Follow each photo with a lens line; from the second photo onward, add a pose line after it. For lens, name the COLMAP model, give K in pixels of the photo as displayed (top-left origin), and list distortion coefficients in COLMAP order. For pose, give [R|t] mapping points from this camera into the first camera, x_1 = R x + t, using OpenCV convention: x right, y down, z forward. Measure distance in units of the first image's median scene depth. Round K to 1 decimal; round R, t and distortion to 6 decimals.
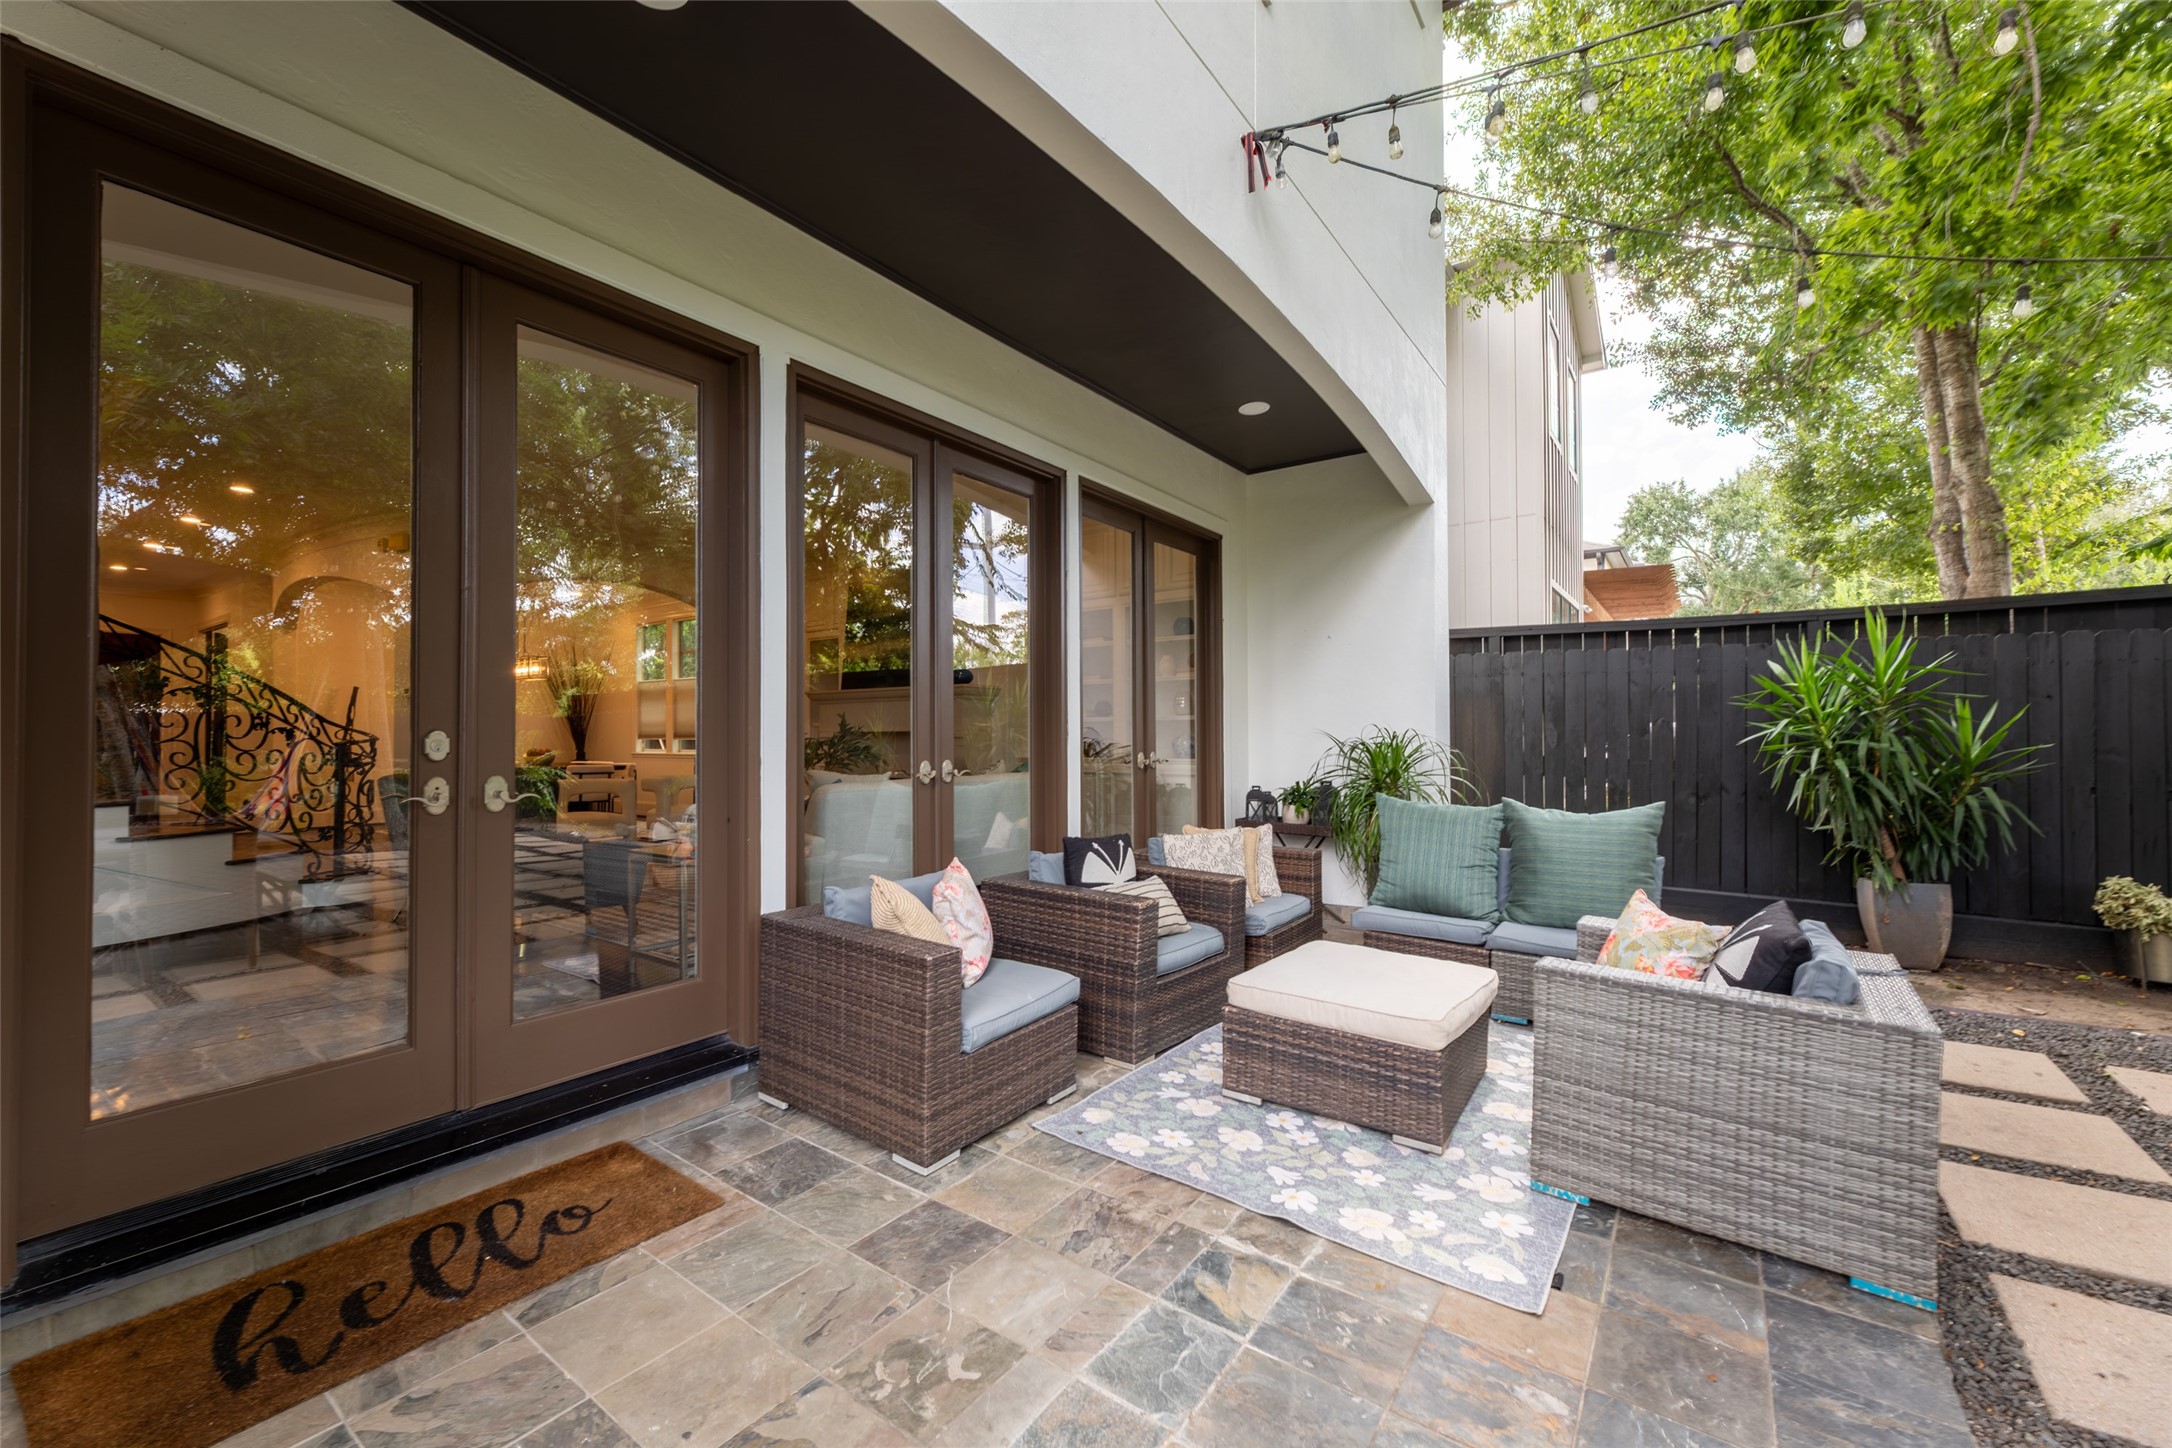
lens RADIAL K [[825.3, 0, 1081.8], [0, 825.3, 721.8], [0, 0, 1]] dist [-0.000362, -0.000008]
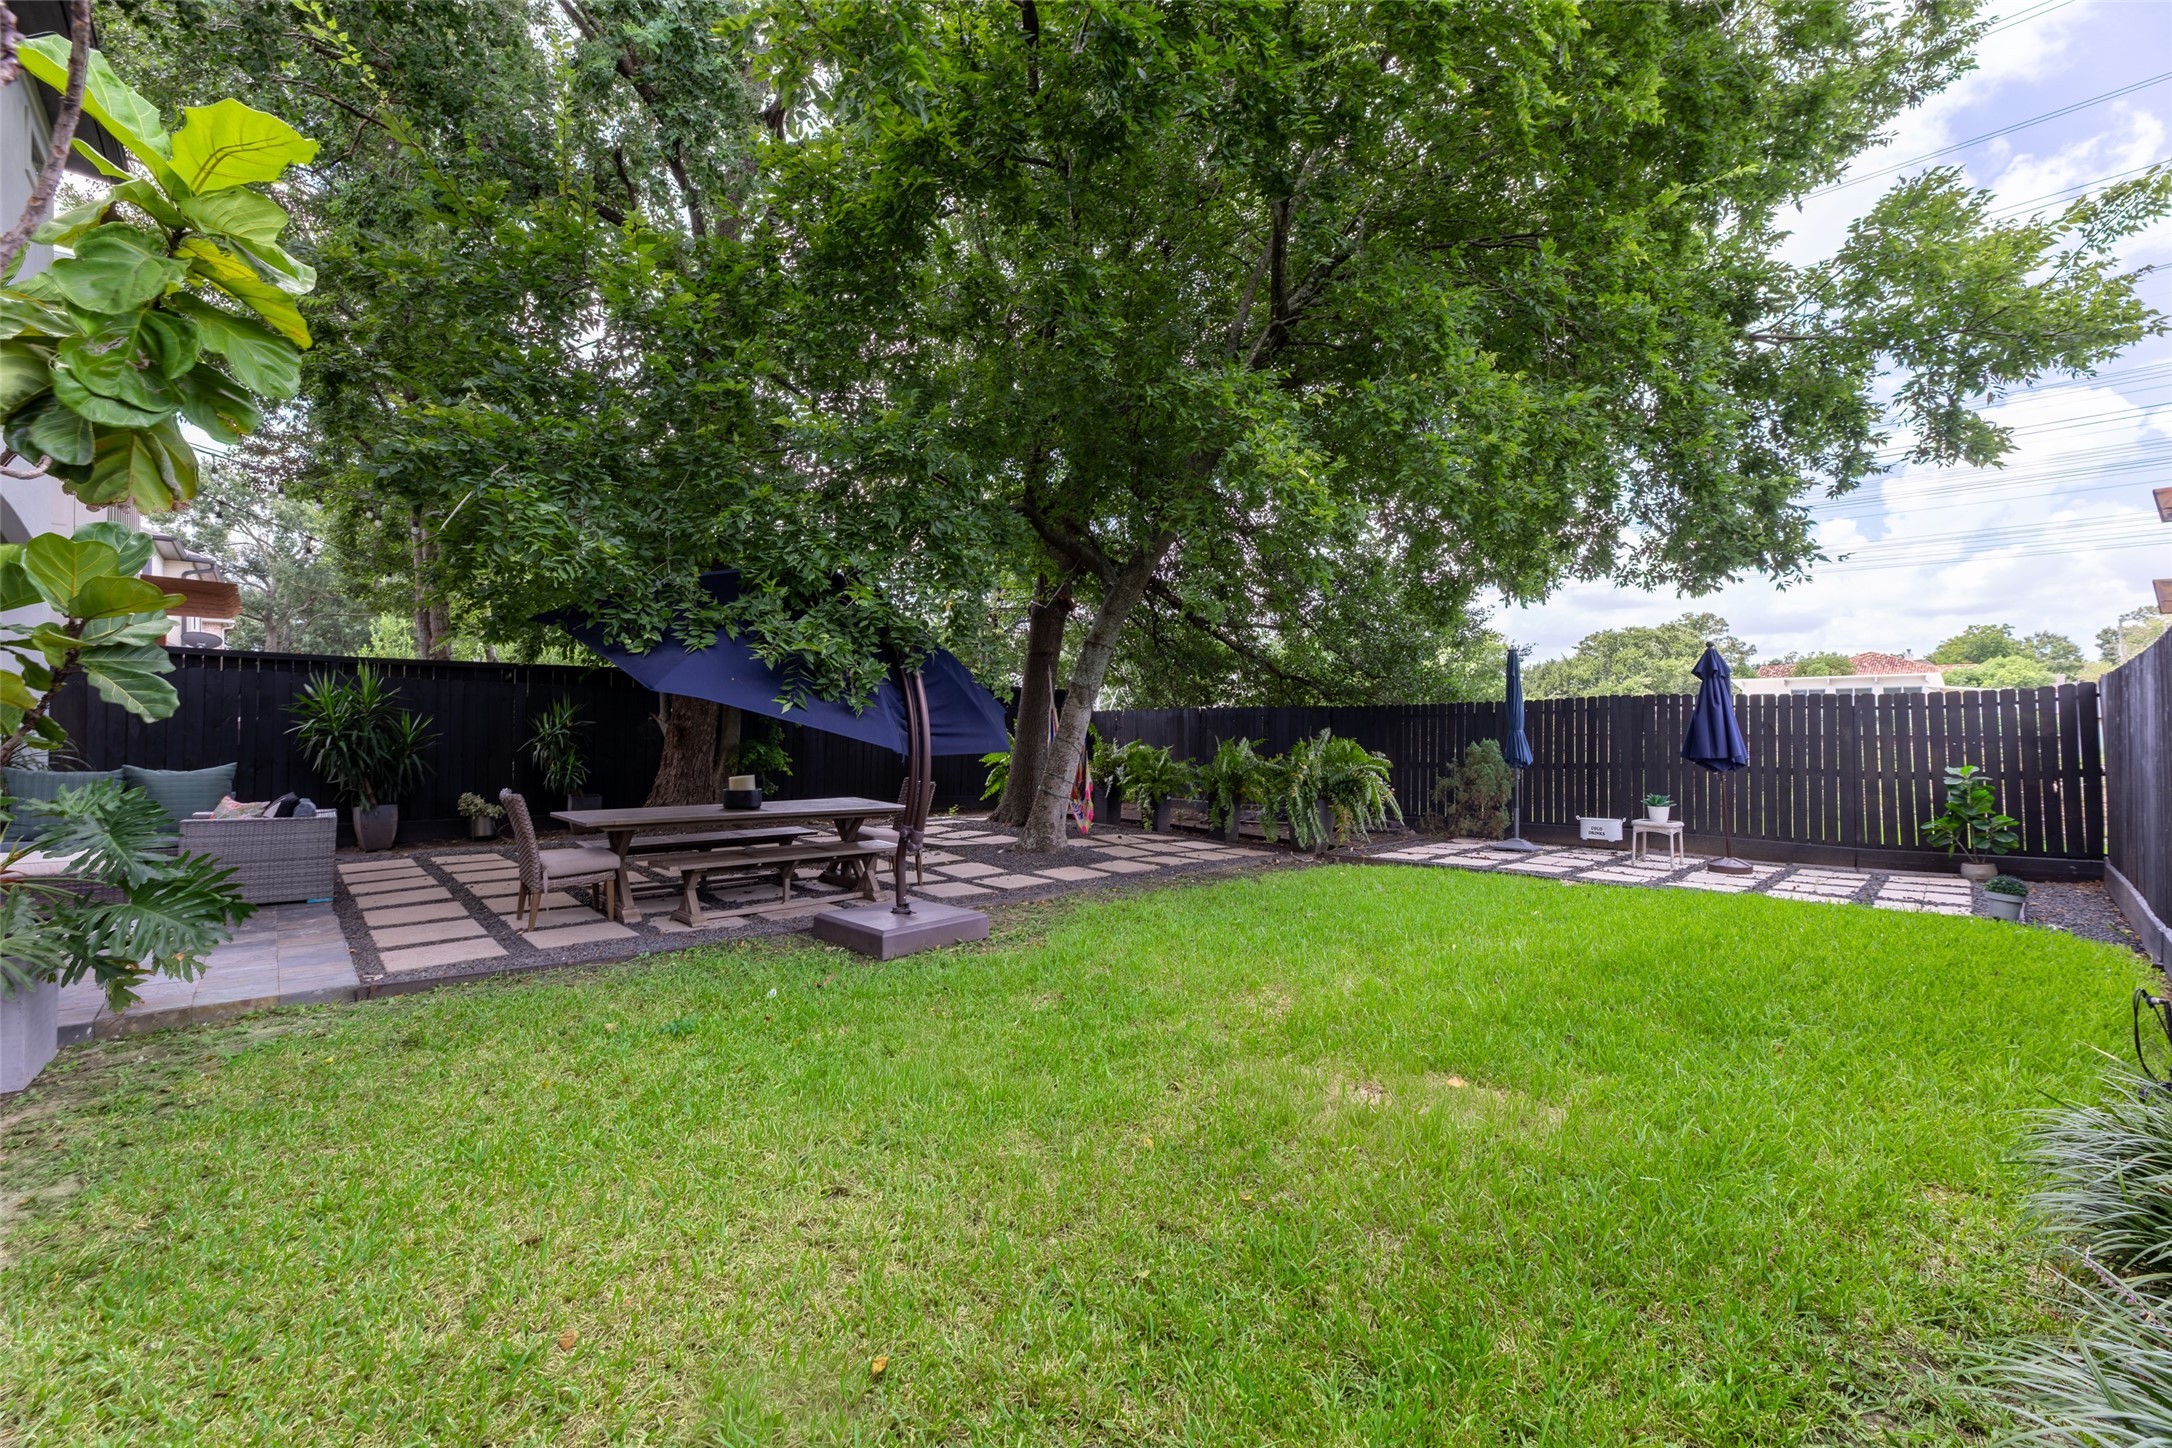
lens RADIAL K [[881.6, 0, 1082.6], [0, 881.6, 726.8], [0, 0, 1]] dist [0.005952, -0.000944]
pose [[0.177453, 0.010839, 0.984070, -0.691814], [-0.016858, 0.999826, -0.007973, 0.000770], [-0.983985, -0.015174, 0.177604, -0.923549]]
